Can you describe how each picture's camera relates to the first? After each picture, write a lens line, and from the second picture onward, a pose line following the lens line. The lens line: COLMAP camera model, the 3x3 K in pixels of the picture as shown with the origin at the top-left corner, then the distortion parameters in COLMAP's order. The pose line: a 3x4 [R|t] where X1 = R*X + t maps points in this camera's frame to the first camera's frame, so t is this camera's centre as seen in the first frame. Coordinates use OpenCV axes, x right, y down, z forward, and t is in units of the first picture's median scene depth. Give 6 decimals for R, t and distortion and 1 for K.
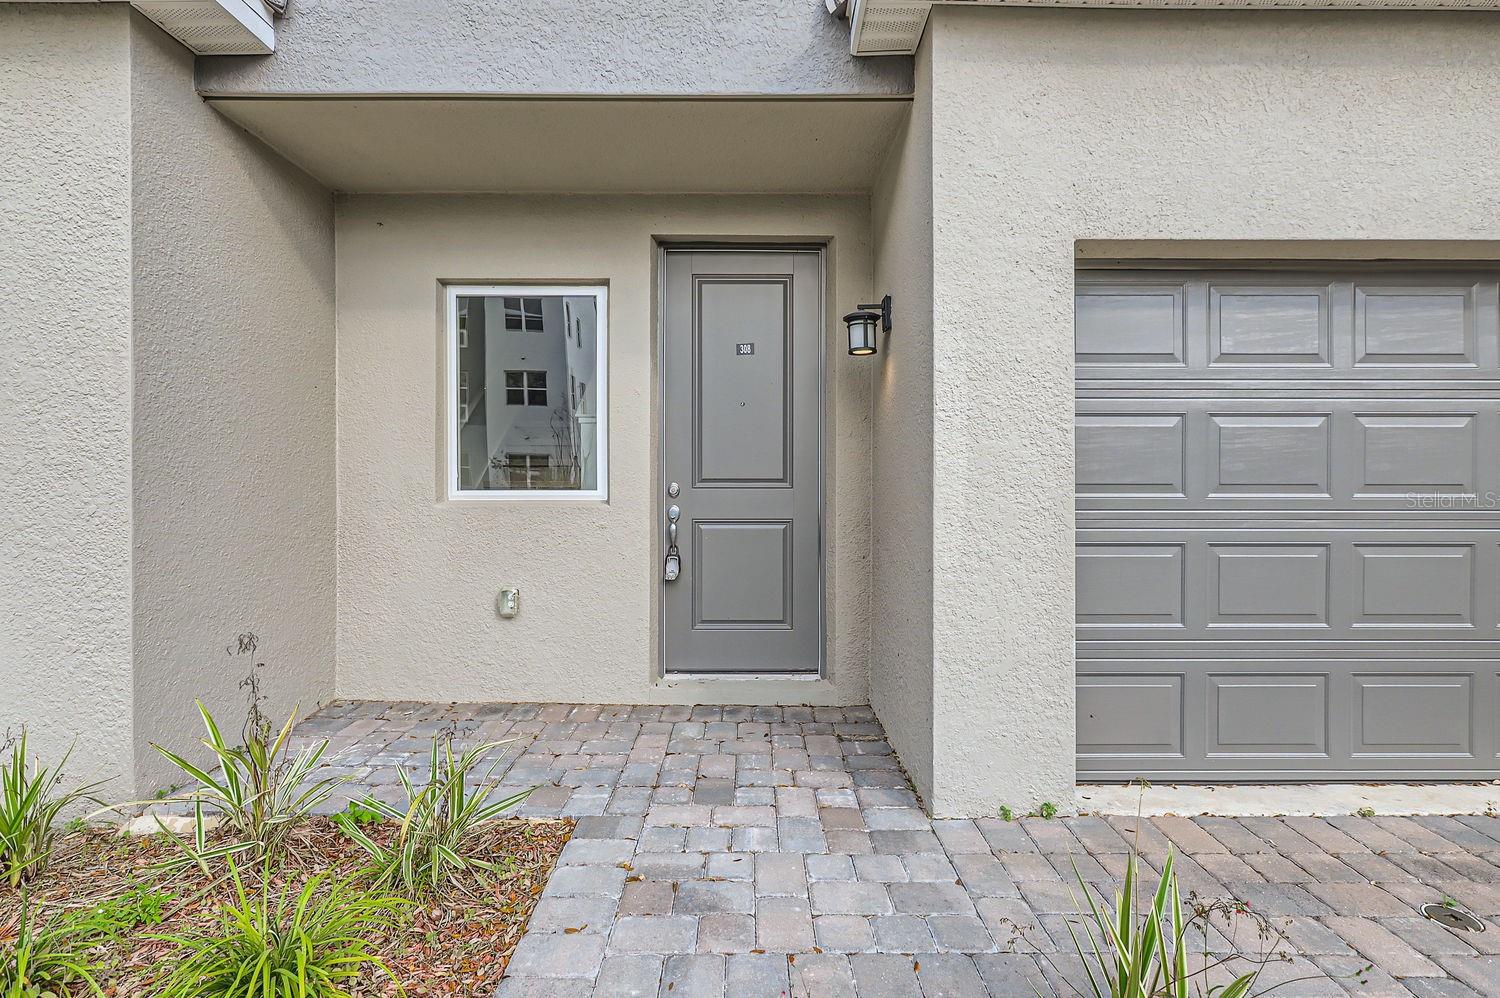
lens RADIAL K [[674.2, 0, 792.2], [0, 674.2, 493.7], [0, 0, 1]] dist [-0.000408, 0.001546]
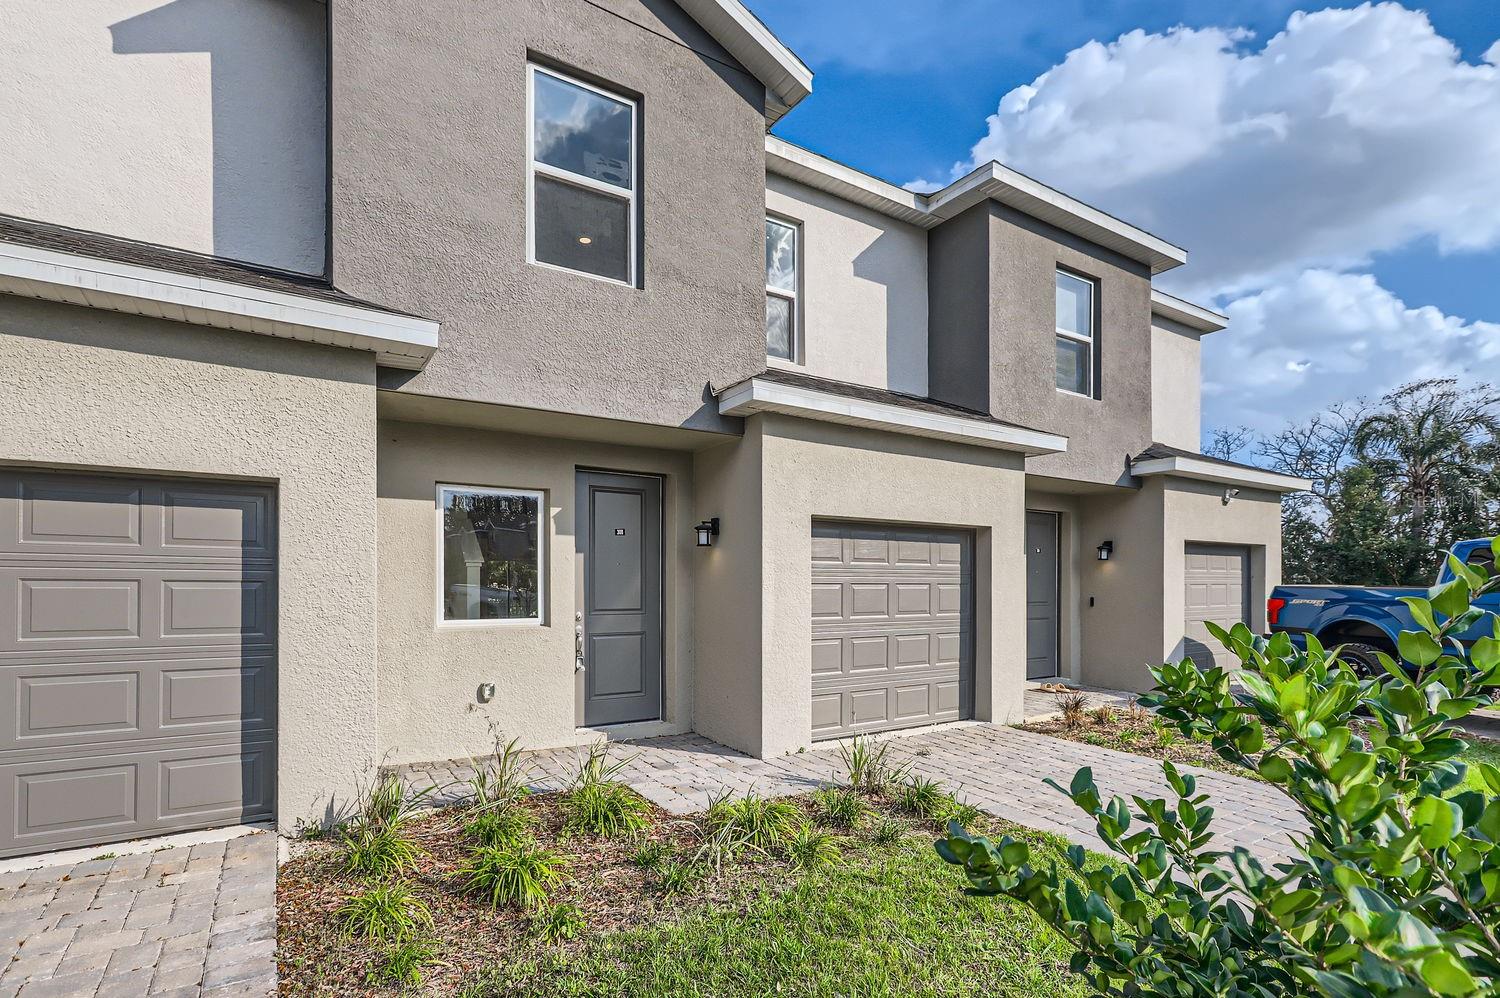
lens RADIAL K [[769.4, 0, 792.3], [0, 769.4, 612.4], [0, 0, 1]] dist [0.014752, 0.000829]
pose [[0.823186, -0.020144, 0.567415, -1.101400], [0.000348, 0.999388, 0.034975, -0.110241], [-0.567772, -0.028594, 0.822689, -1.130815]]
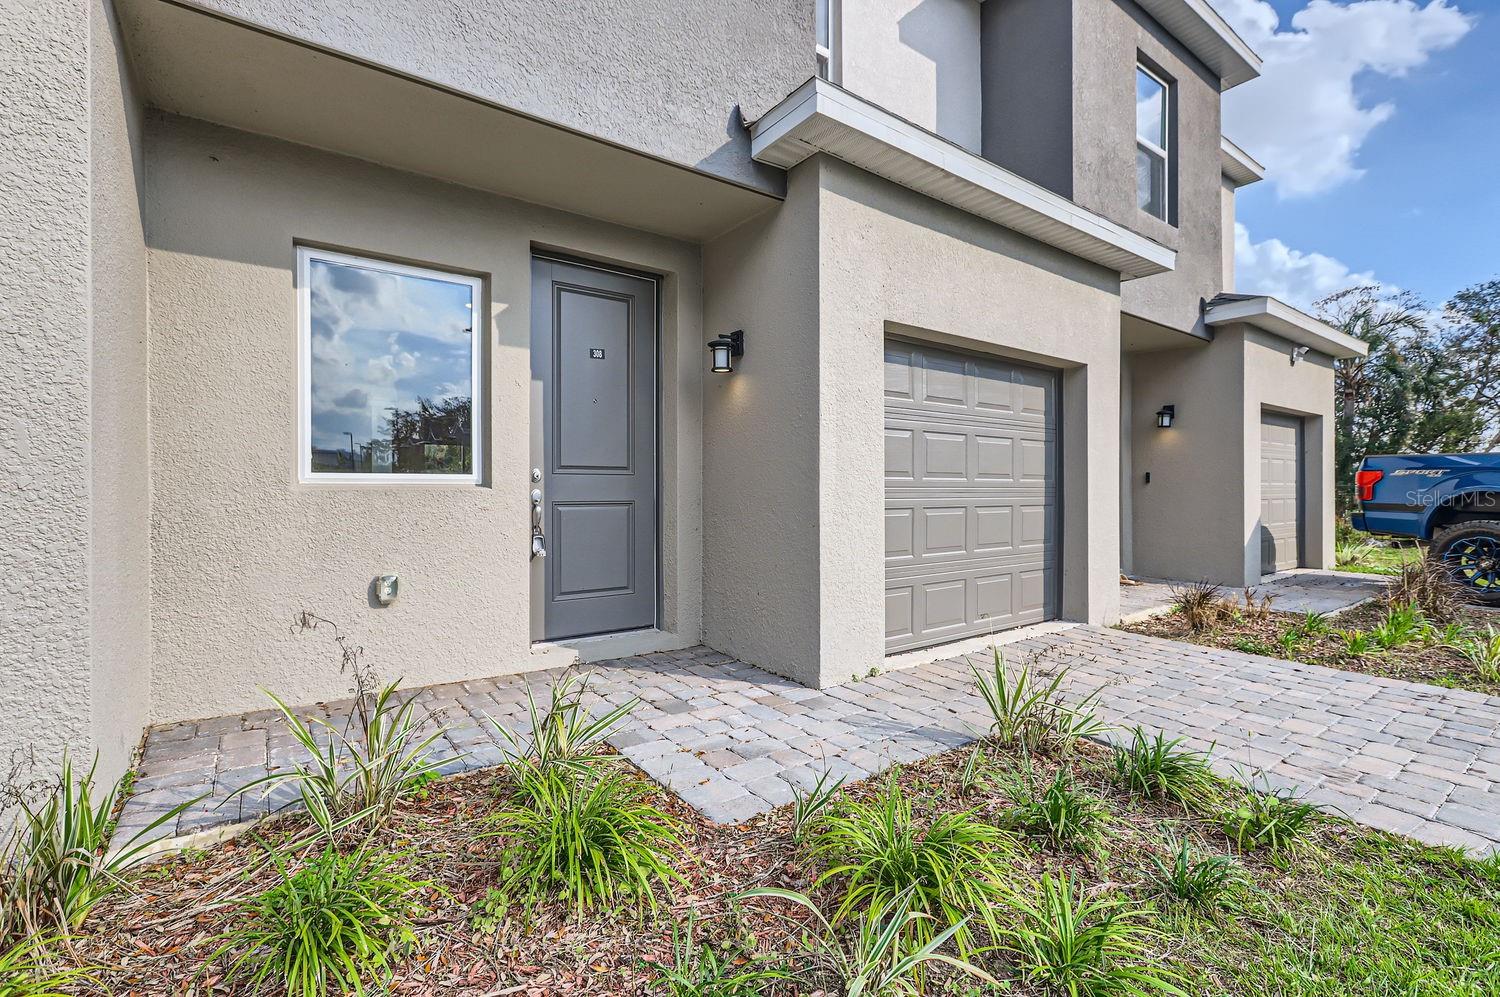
lens RADIAL K [[674.2, 0, 753.7], [0, 674.2, 502.2], [0, 0, 1]] dist [-0.000408, 0.001546]
pose [[0.807125, -0.011930, 0.590260, -0.730044], [0.008938, 0.999928, 0.007988, 0.044021], [-0.590313, -0.001171, 0.807173, -0.120373]]
